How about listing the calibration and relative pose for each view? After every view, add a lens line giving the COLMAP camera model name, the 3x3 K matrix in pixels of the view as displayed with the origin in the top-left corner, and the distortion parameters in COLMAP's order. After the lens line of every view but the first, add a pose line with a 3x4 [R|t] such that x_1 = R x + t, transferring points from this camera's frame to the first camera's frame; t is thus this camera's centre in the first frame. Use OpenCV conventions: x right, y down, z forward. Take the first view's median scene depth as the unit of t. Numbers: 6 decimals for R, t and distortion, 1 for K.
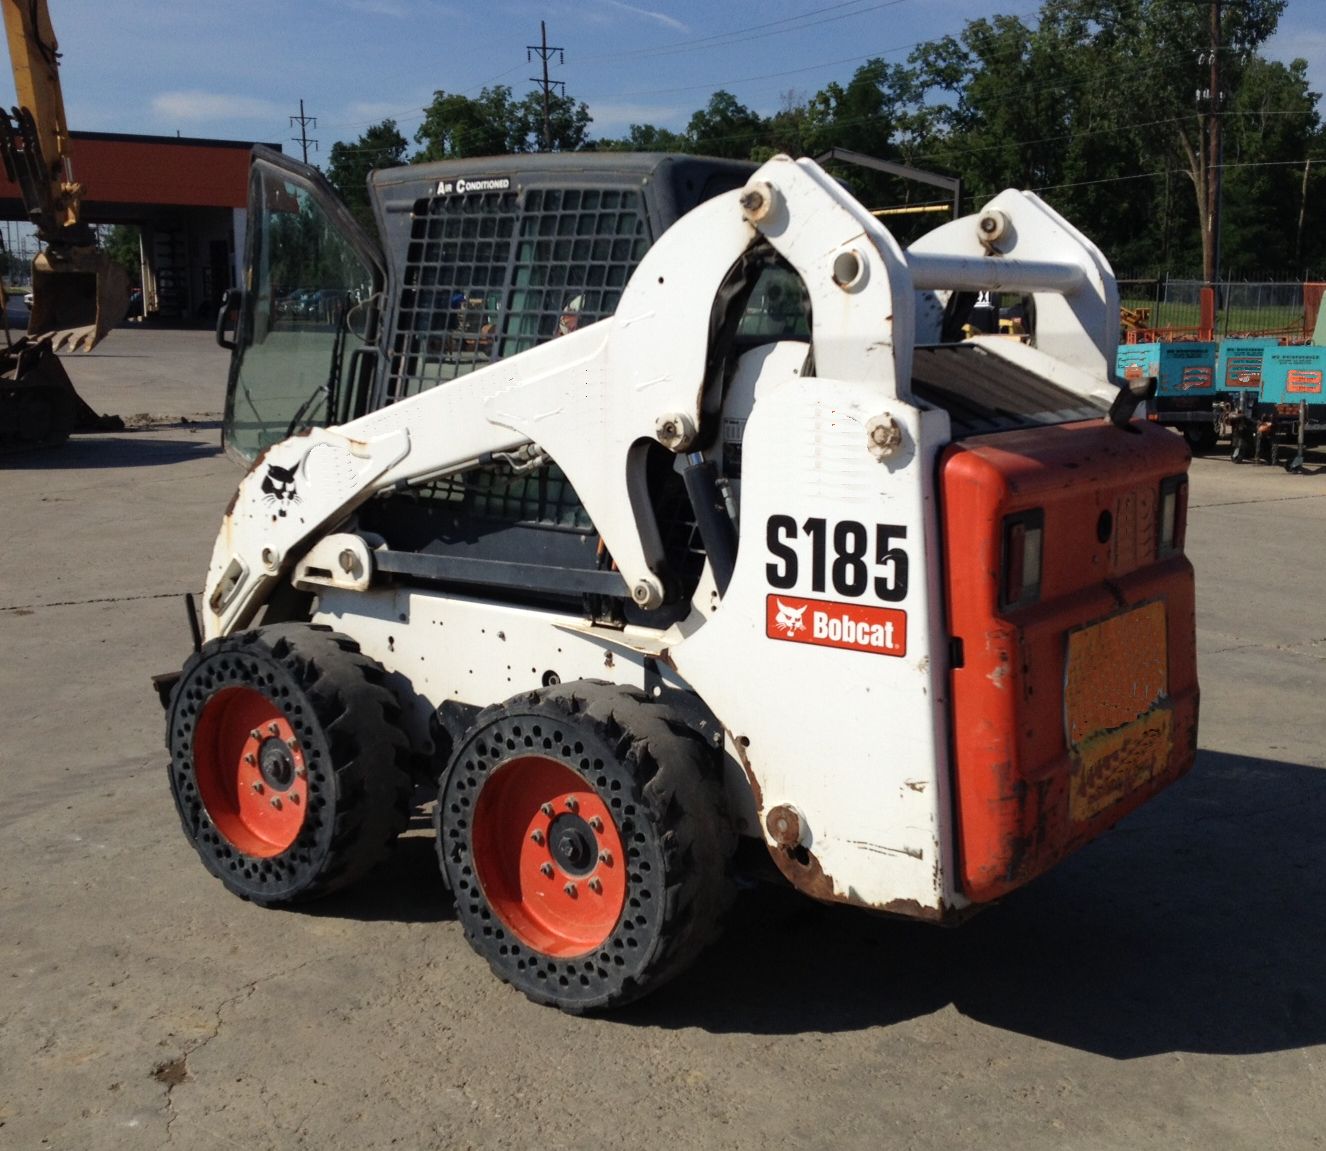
lens RADIAL K [[1508.3, 0, 663.2], [0, 1508.3, 598.5], [0, 0, 1]] dist [0.149425, -0.047072]
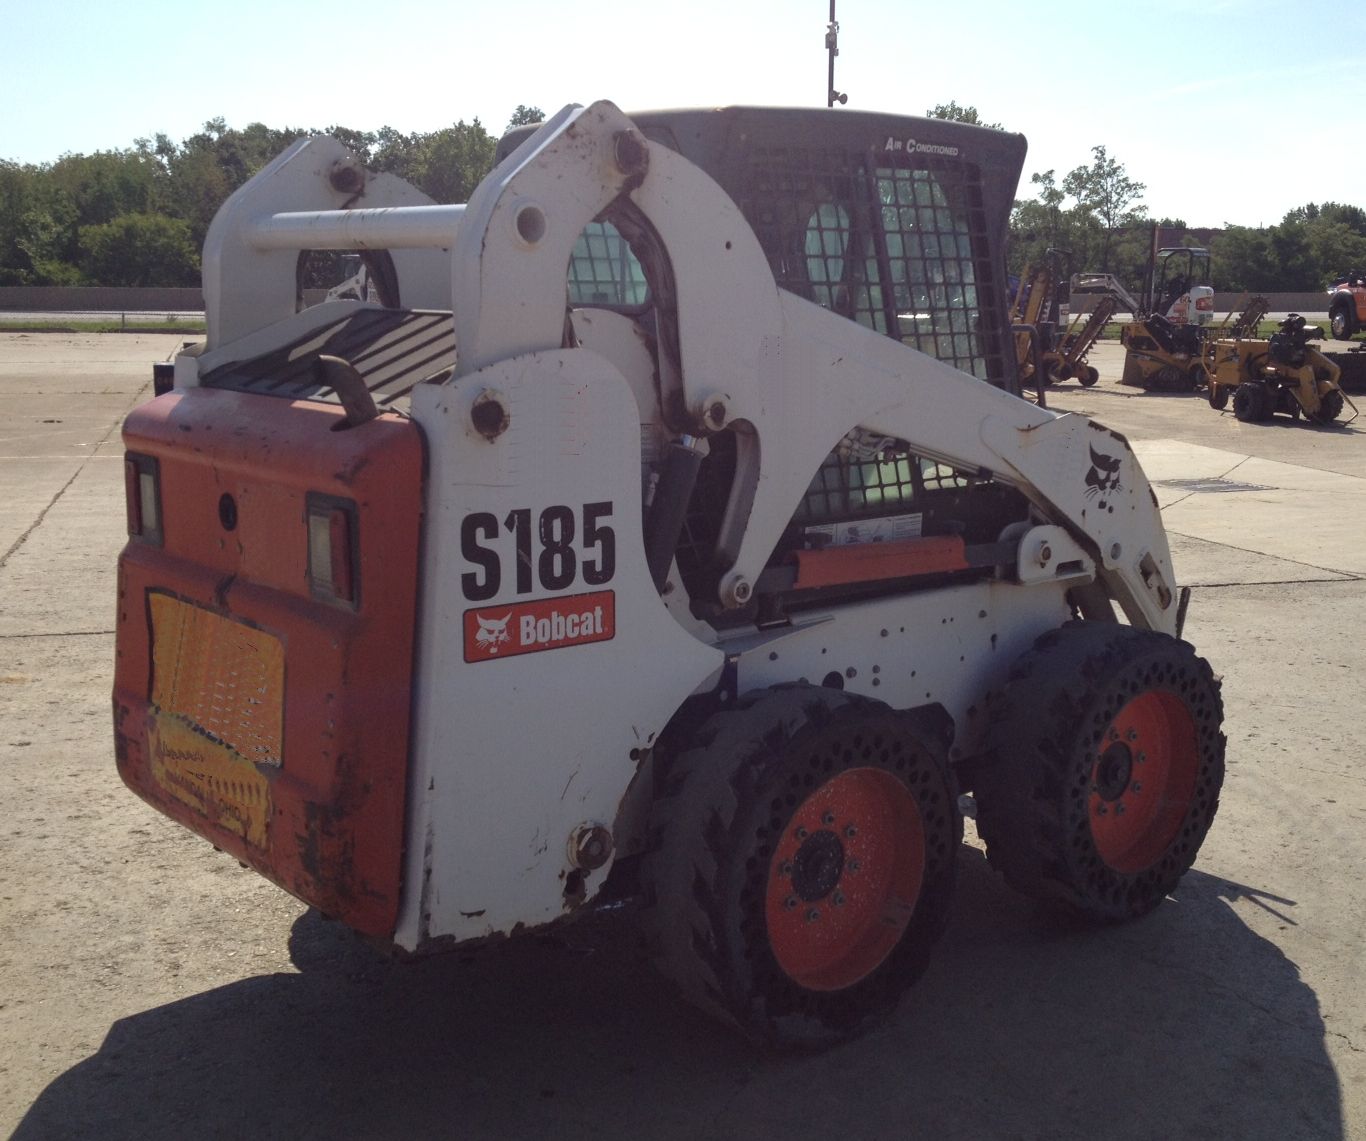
lens RADIAL K [[1561.3, 0, 685.0], [0, 1561.3, 604.3], [0, 0, 1]] dist [0.000470, -0.034159]
pose [[0.223767, -0.183494, 0.957214, -0.738131], [0.163068, 0.975322, 0.148845, -0.116648], [-0.960904, 0.122784, 0.248167, 0.678630]]
